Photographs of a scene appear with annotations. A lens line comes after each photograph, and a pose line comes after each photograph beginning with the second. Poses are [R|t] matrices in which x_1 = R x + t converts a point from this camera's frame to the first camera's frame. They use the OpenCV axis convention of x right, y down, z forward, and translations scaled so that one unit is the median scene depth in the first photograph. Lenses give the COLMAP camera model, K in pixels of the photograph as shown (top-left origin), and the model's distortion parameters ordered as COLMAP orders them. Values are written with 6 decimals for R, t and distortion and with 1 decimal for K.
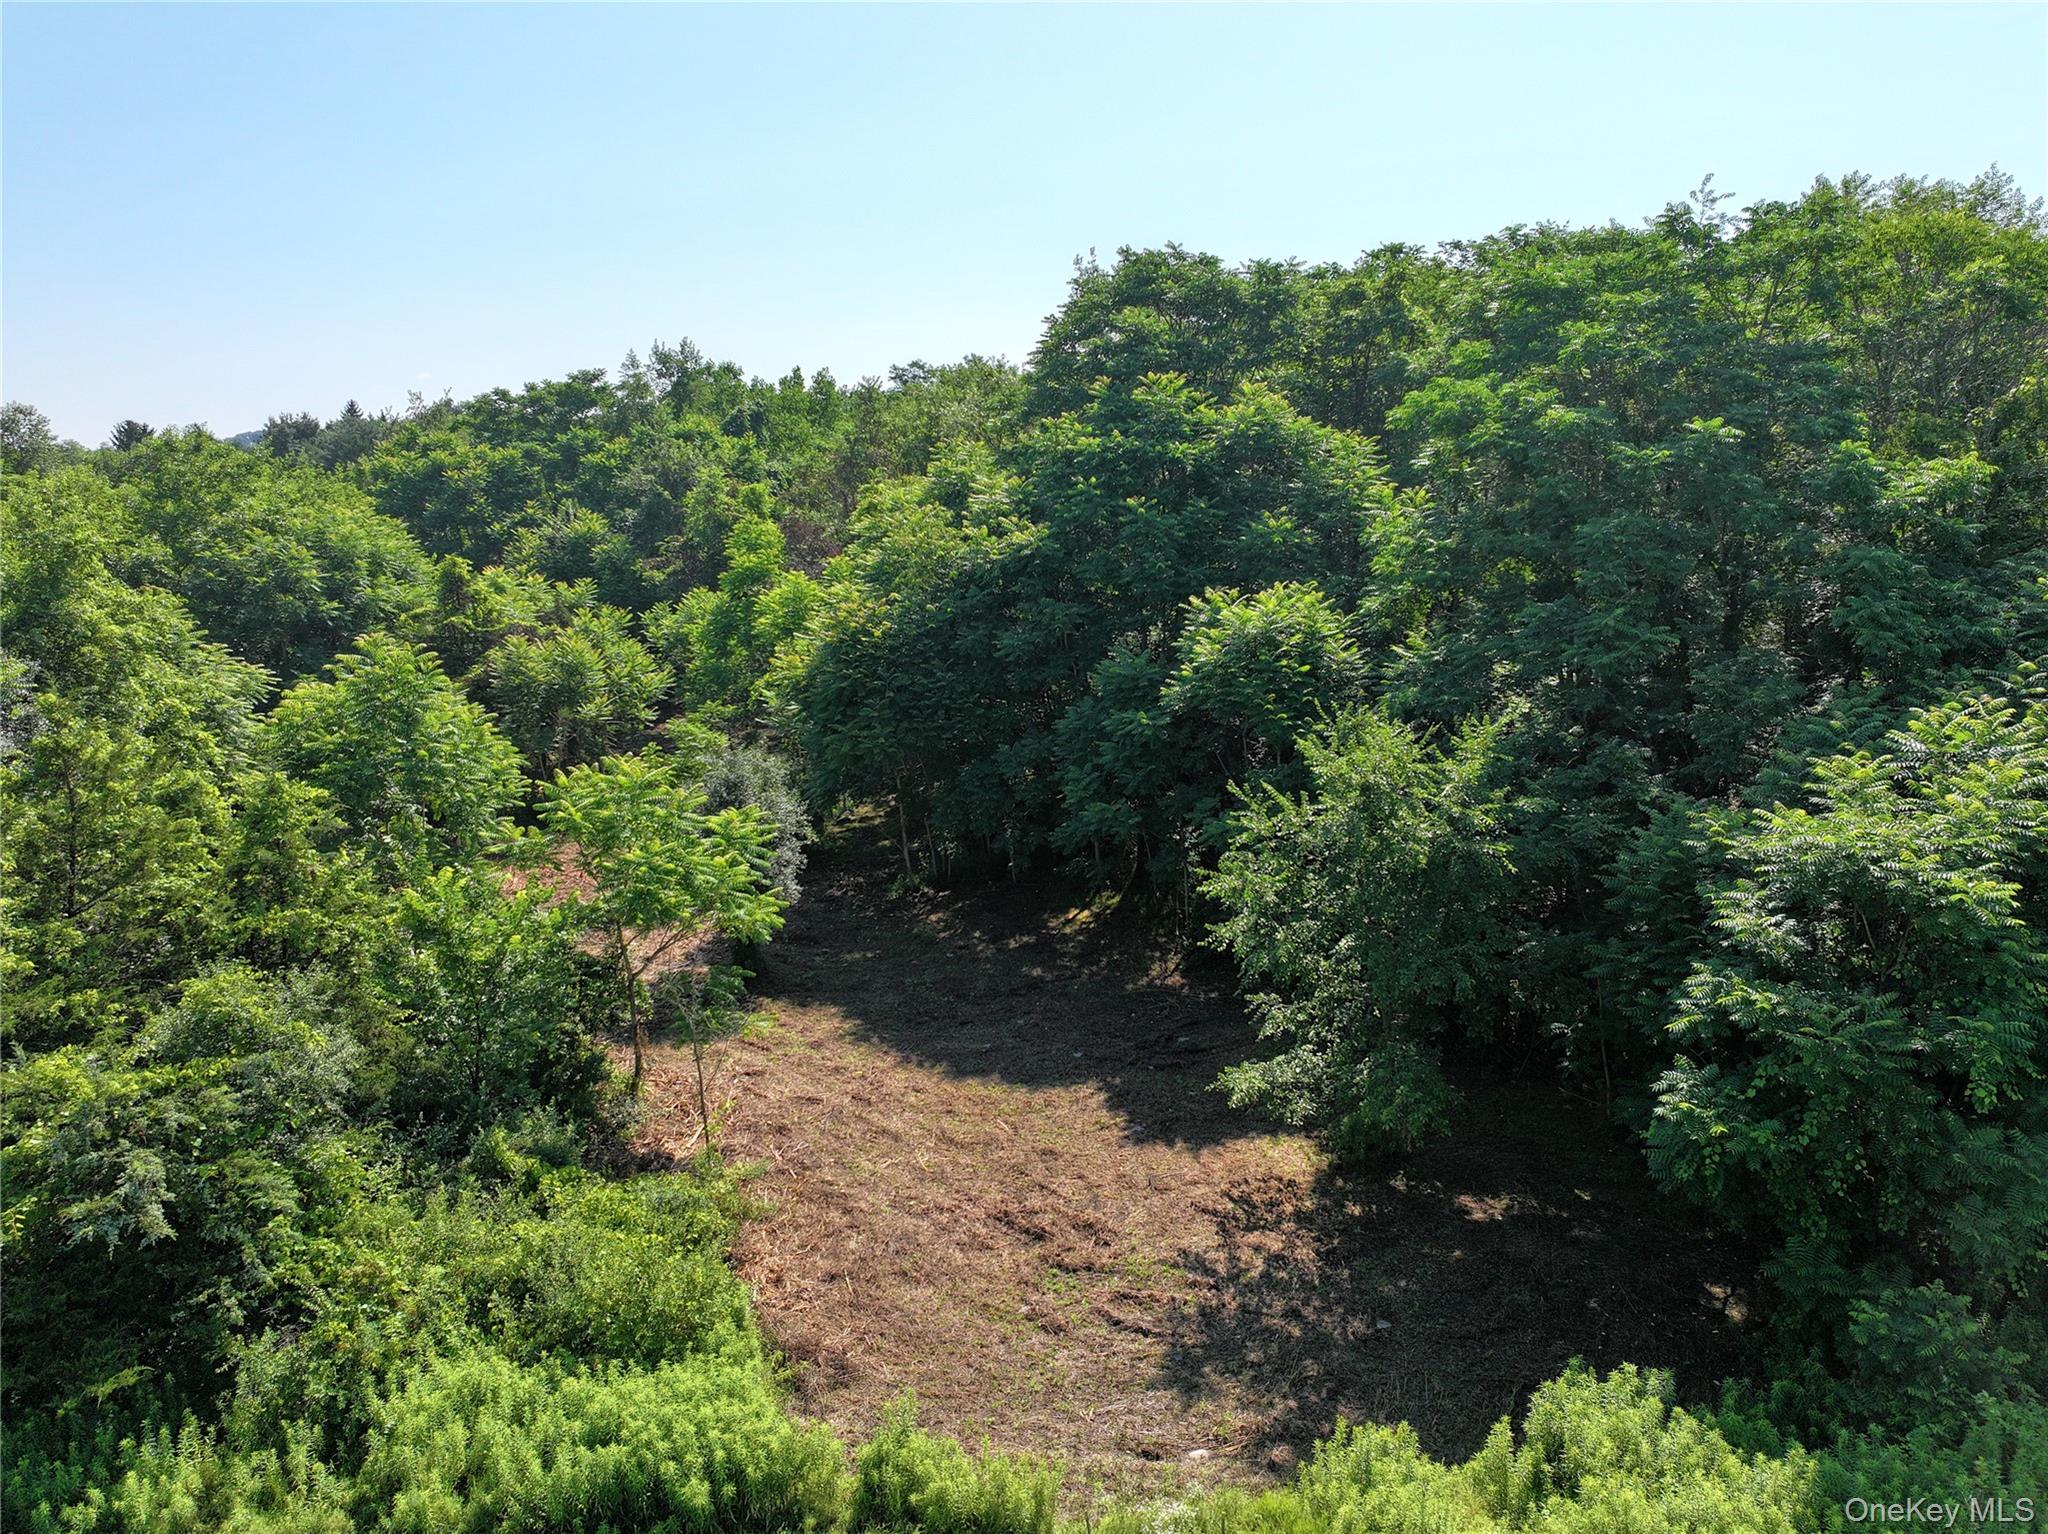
lens RADIAL K [[1437.4, 0, 1029.9], [0, 1437.4, 759.0], [0, 0, 1]] dist [-0.002522, 0.018092]
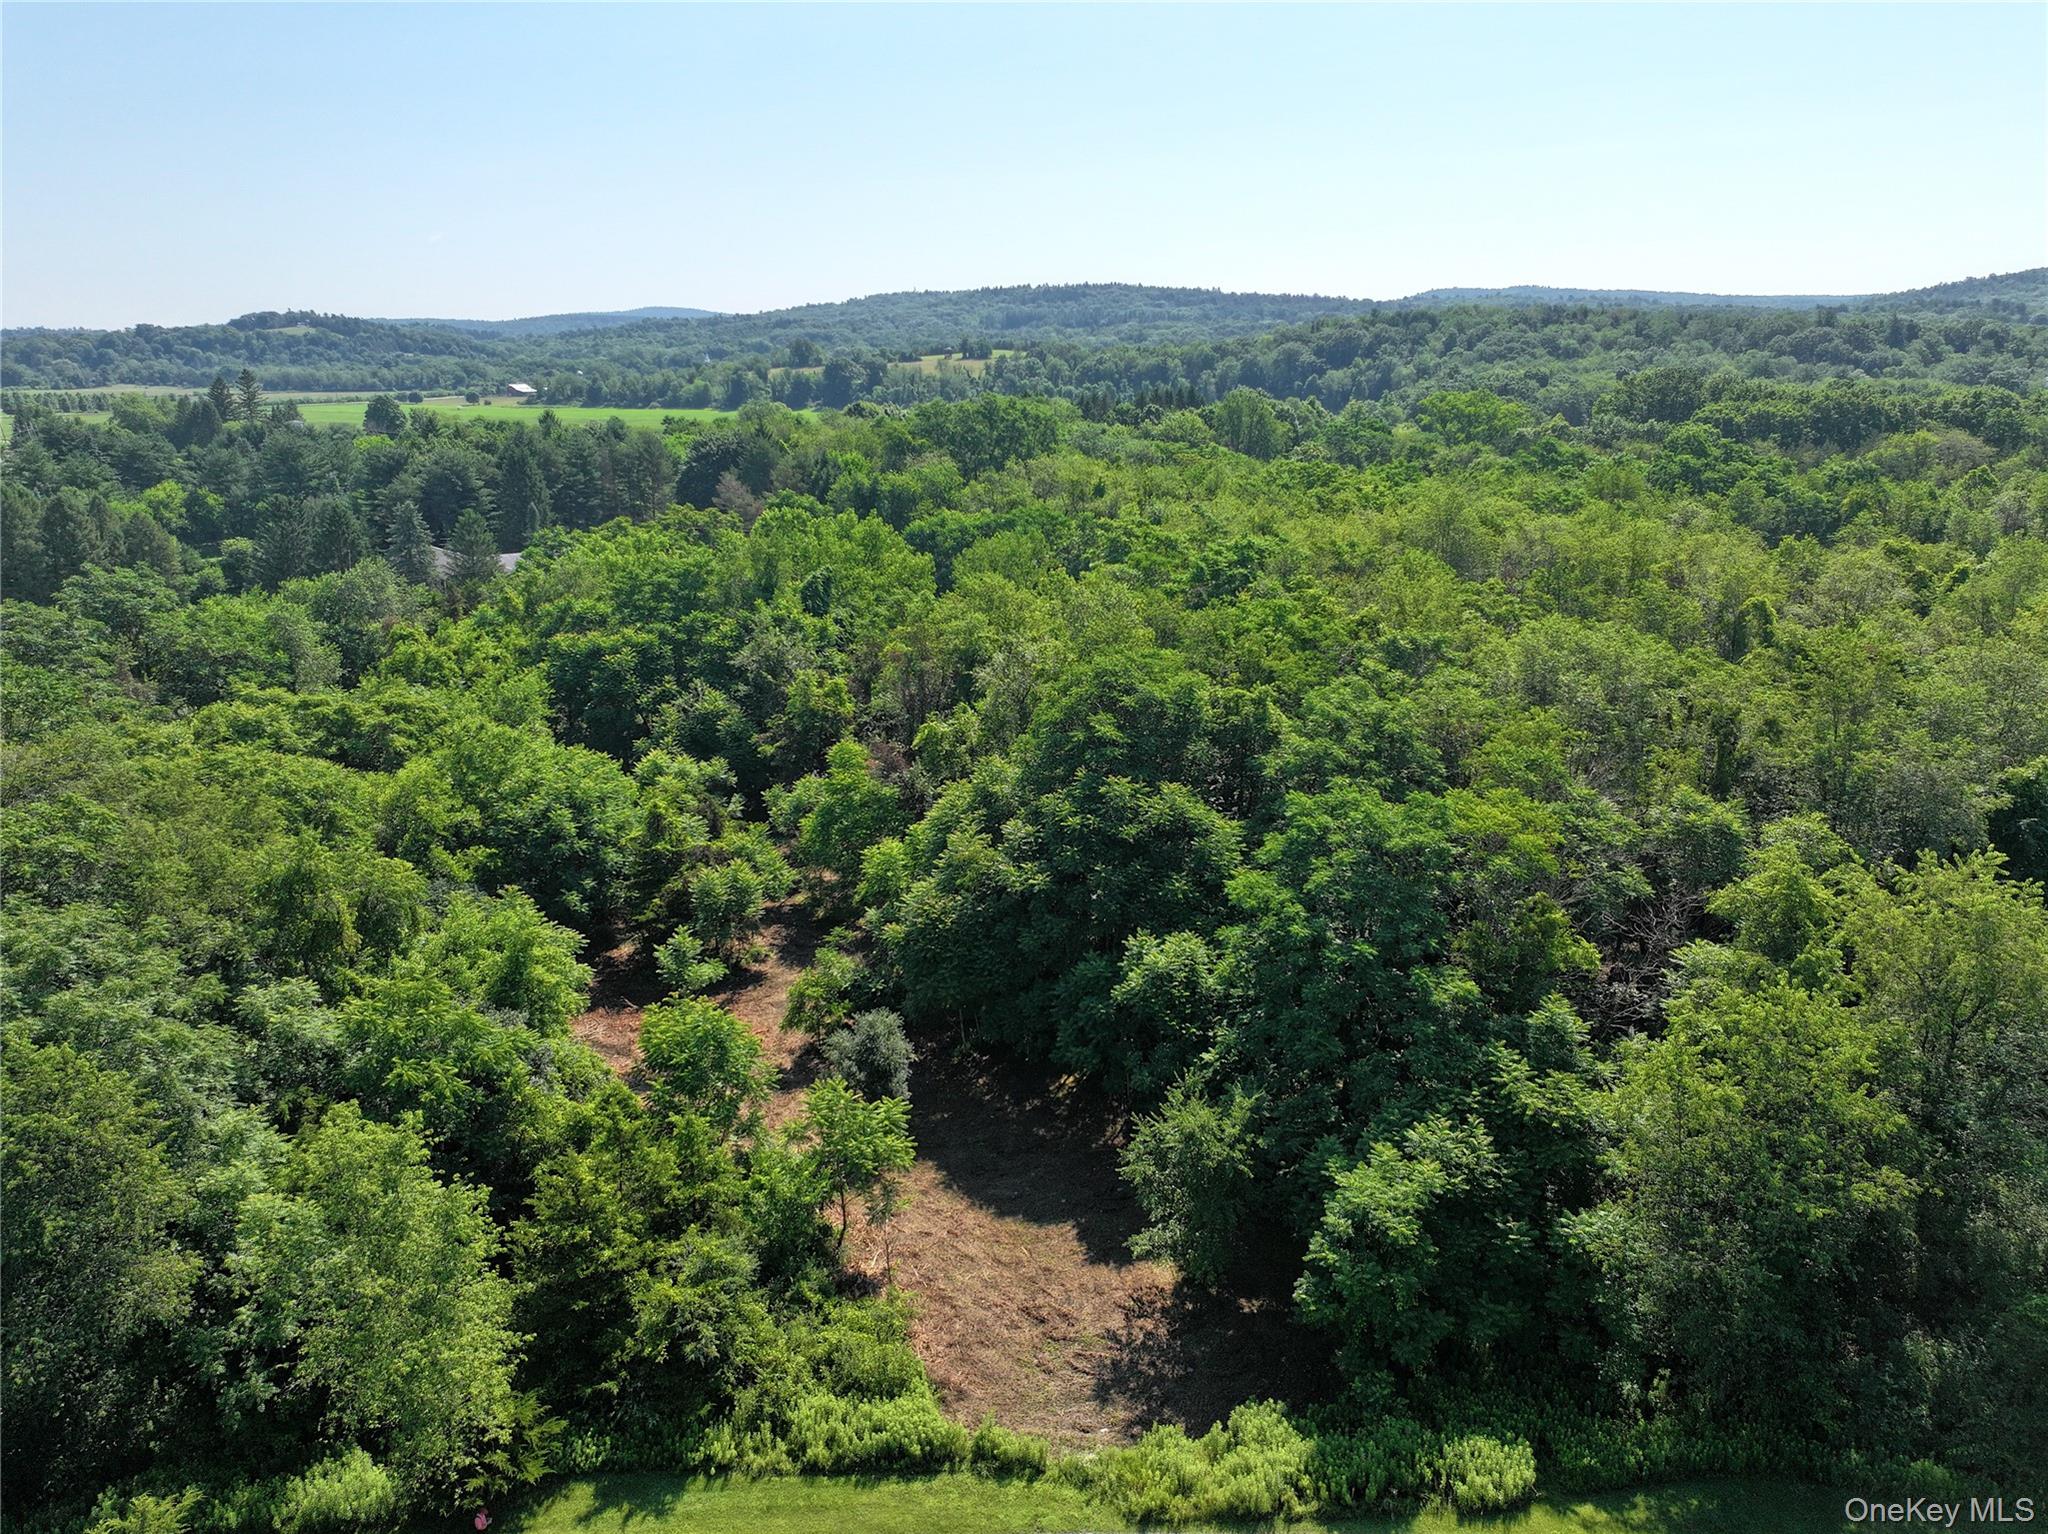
lens RADIAL K [[1437.4, 0, 1029.9], [0, 1437.4, 759.0], [0, 0, 1]] dist [-0.002522, 0.018092]
pose [[0.999981, 0.001783, -0.005835, -0.000939], [-0.001252, 0.995952, 0.089880, -0.704201], [0.005972, -0.089871, 0.995936, -1.082168]]
